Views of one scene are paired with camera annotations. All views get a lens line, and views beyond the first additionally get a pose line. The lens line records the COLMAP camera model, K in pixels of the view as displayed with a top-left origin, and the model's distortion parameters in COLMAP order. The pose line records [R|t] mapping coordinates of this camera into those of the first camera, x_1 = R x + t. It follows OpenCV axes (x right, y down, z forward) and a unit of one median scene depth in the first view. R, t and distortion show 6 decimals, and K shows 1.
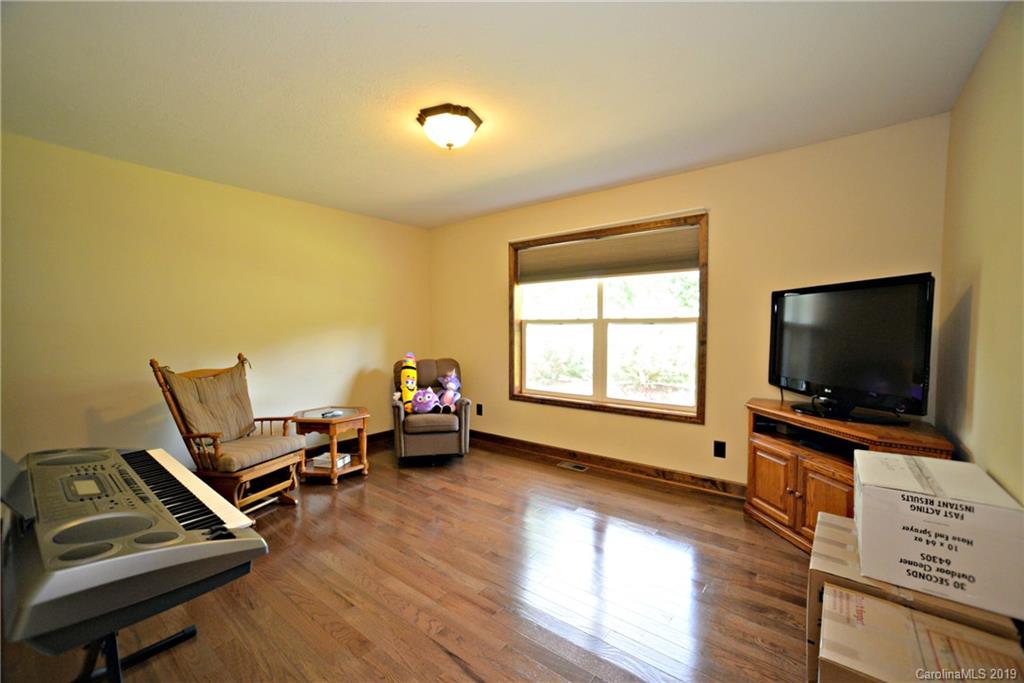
lens RADIAL K [[410.8, 0, 512.0], [0, 410.8, 341.5], [0, 0, 1]] dist [-0.021013, 0.000211]
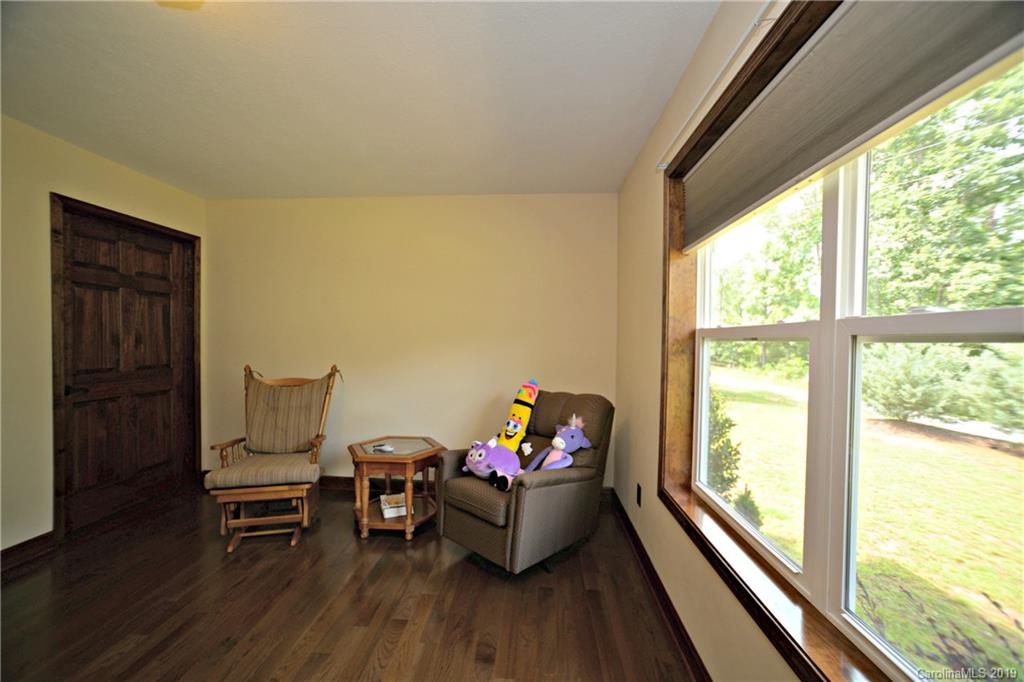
lens RADIAL K [[410.8, 0, 512.0], [0, 410.8, 341.0], [0, 0, 1]] dist [-0.021013, 0.000211]
pose [[0.578309, 0.013833, -0.815701, 0.326176], [-0.047574, 0.998727, -0.016791, -0.026391], [0.814430, 0.048516, 0.578231, 0.674534]]
